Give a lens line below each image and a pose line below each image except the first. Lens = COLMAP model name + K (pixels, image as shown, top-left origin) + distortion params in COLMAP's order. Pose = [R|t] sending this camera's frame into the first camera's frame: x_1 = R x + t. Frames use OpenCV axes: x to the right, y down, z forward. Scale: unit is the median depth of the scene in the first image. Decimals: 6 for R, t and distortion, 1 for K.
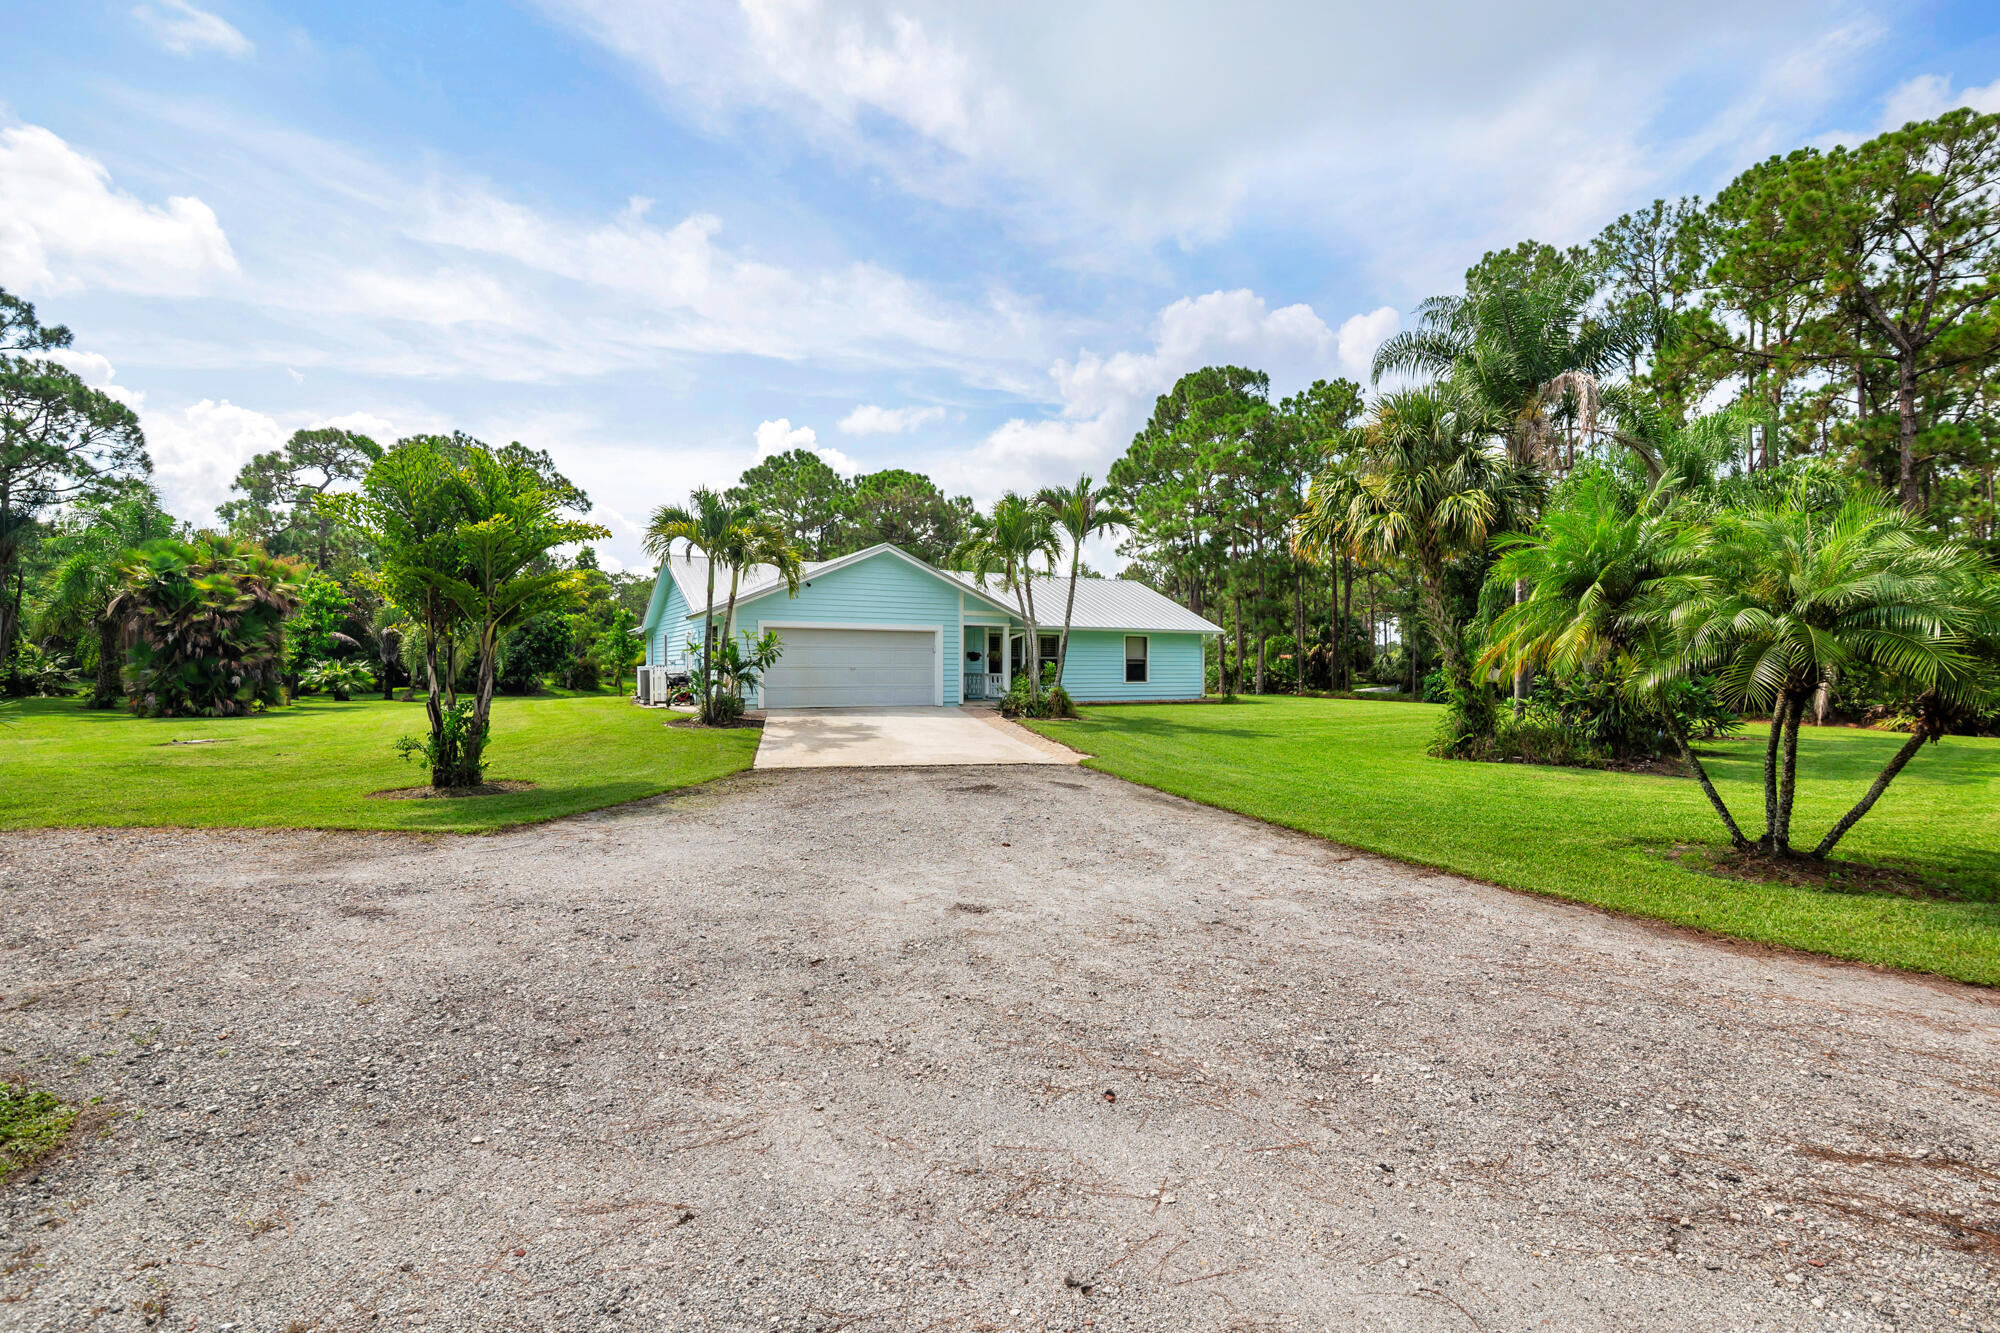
lens RADIAL K [[941.8, 0, 993.4], [0, 941.8, 660.0], [0, 0, 1]] dist [-0.019897, 0.000010]
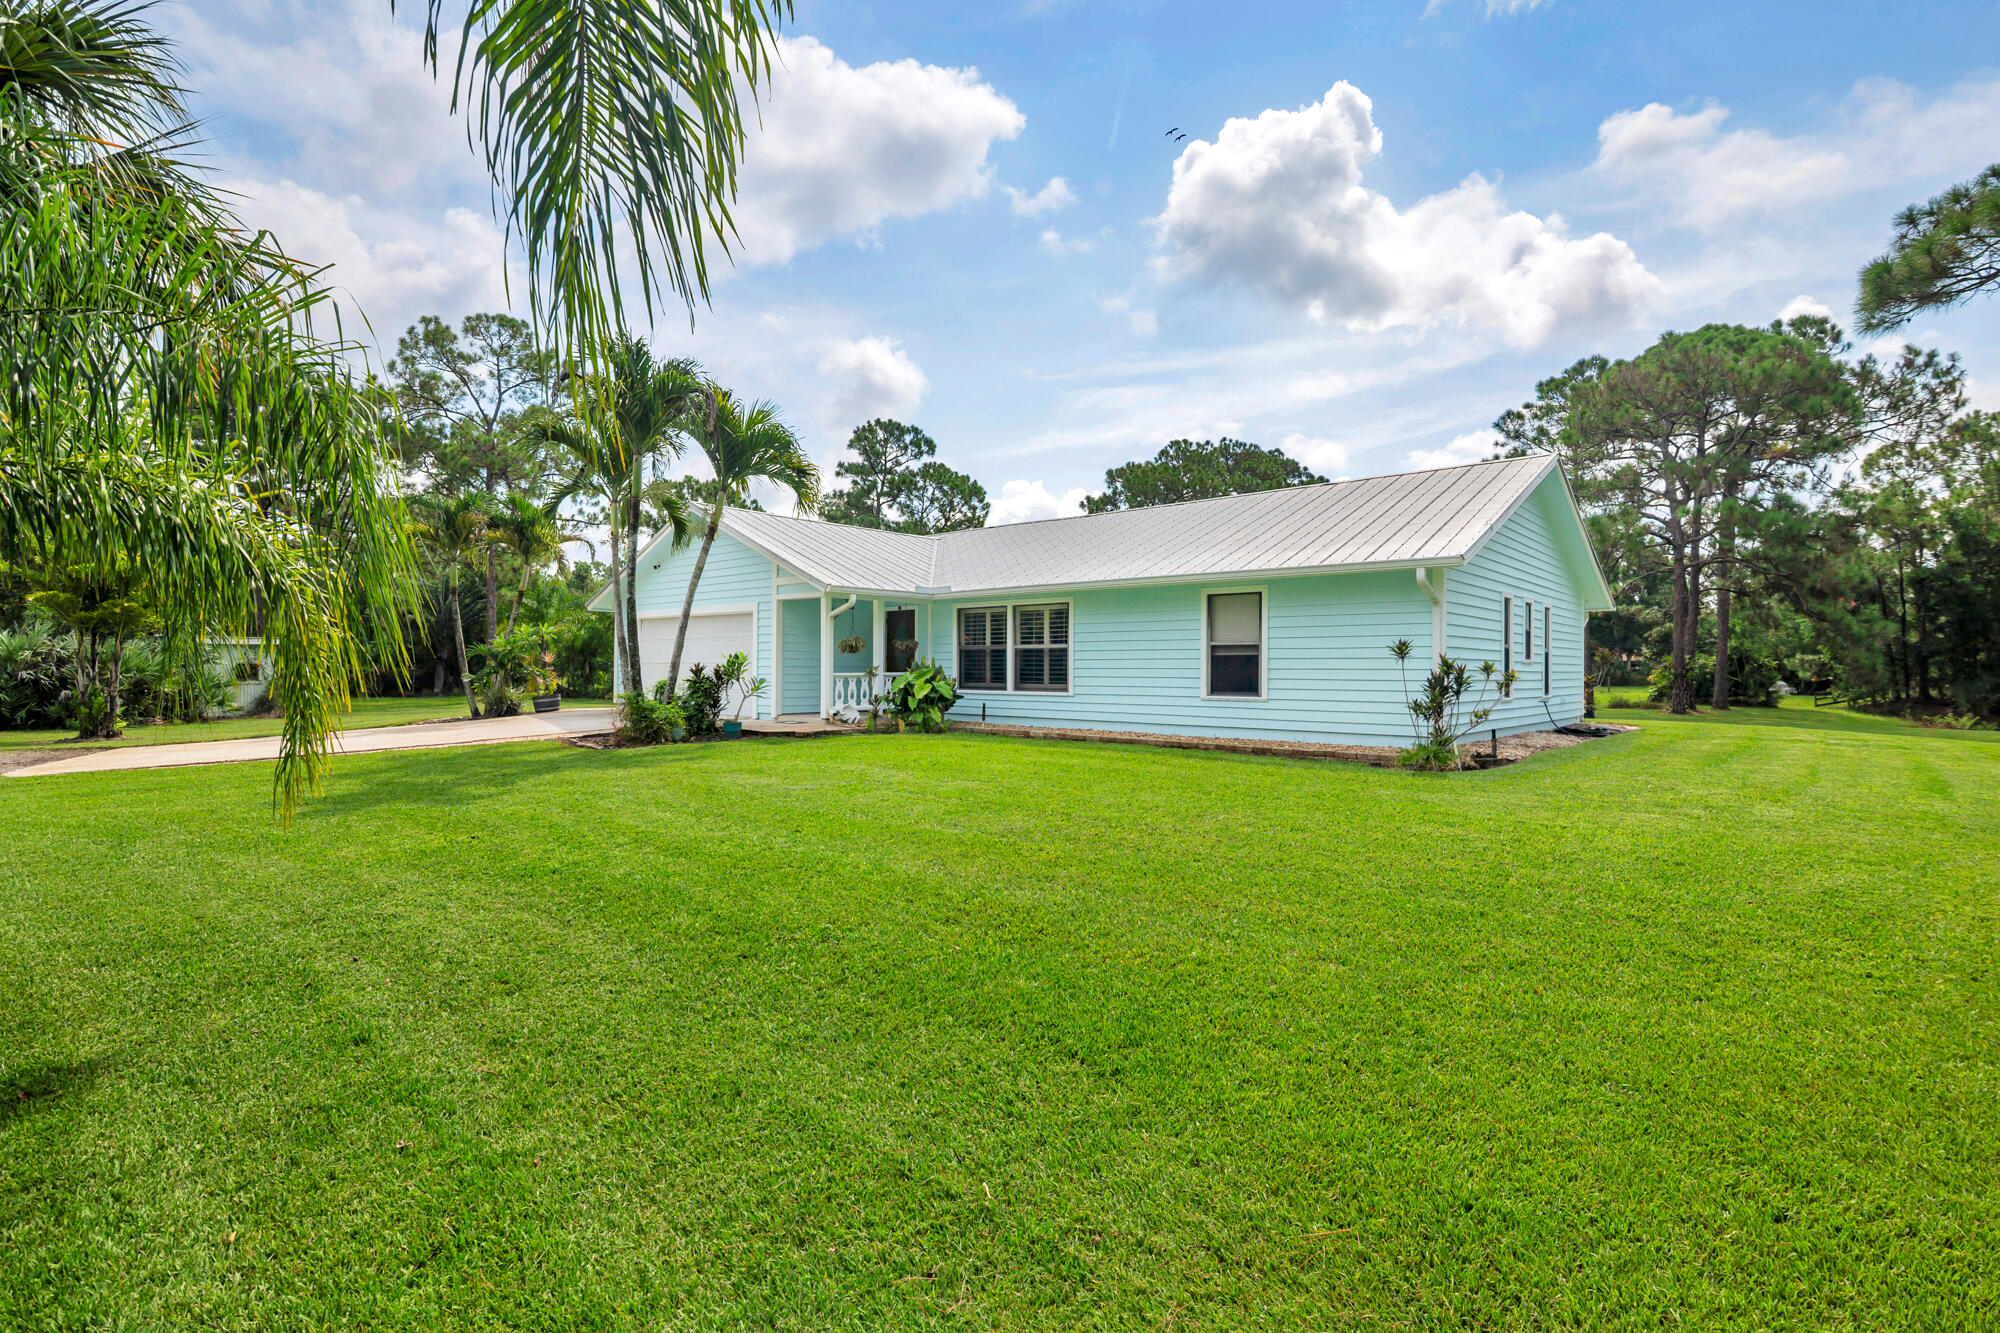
lens RADIAL K [[924.1, 0, 988.2], [0, 924.1, 661.6], [0, 0, 1]] dist [-0.019880, 0.000304]
pose [[0.328029, -0.007071, -0.944641, 0.530167], [0.002831, 0.999975, -0.006503, 0.009695], [0.944663, -0.000541, 0.328041, 0.771920]]
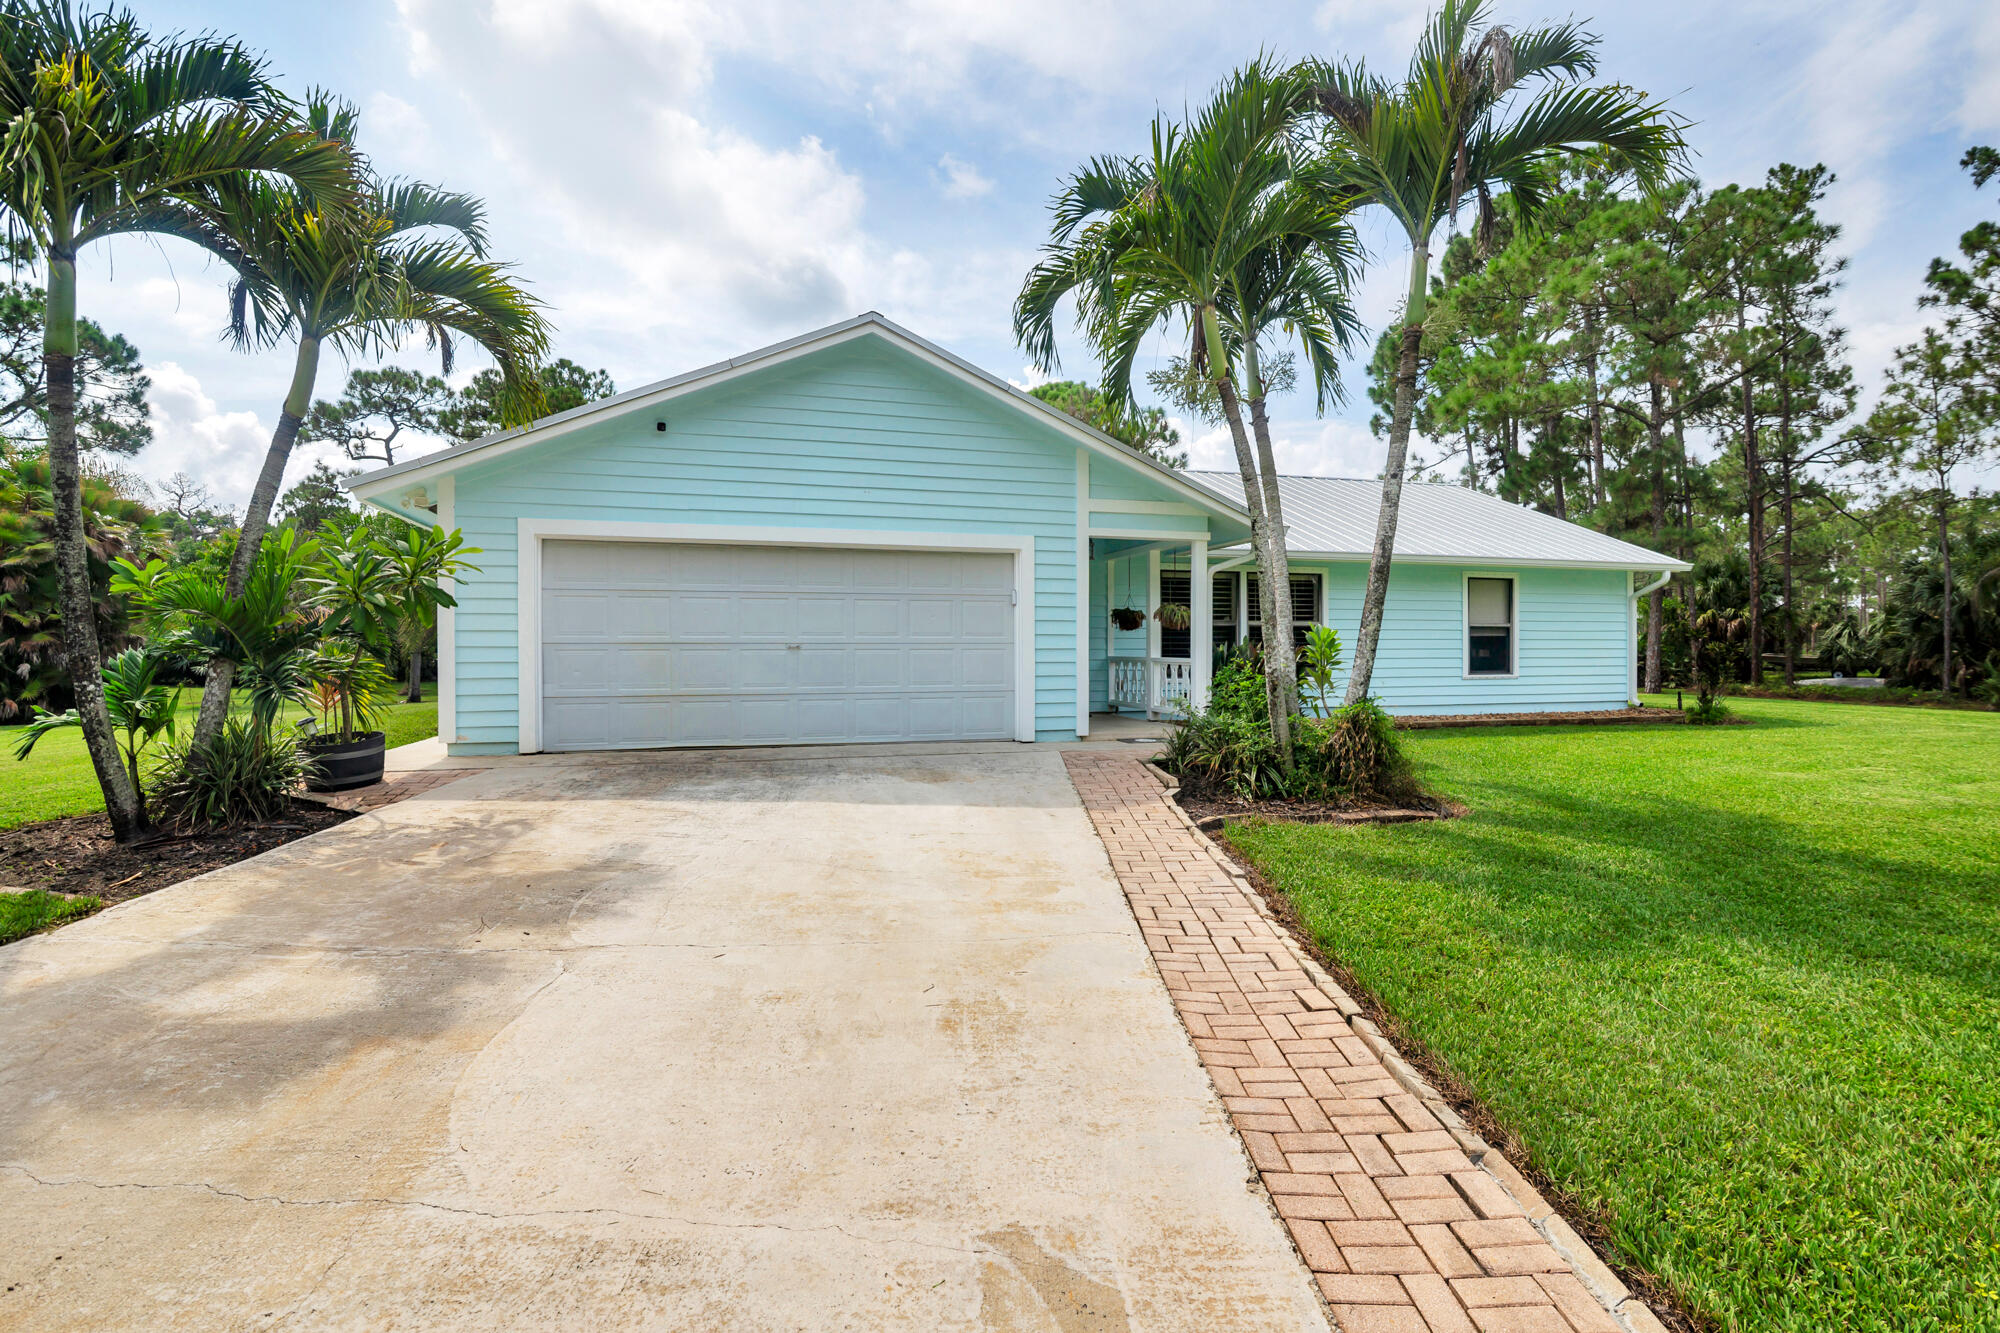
lens RADIAL K [[941.8, 0, 993.4], [0, 941.8, 660.0], [0, 0, 1]] dist [-0.019897, 0.000010]
pose [[0.975237, -0.001133, -0.221160, 0.013965], [0.005301, 0.999819, 0.018255, 0.006146], [0.221099, -0.018975, 0.975067, 0.503729]]
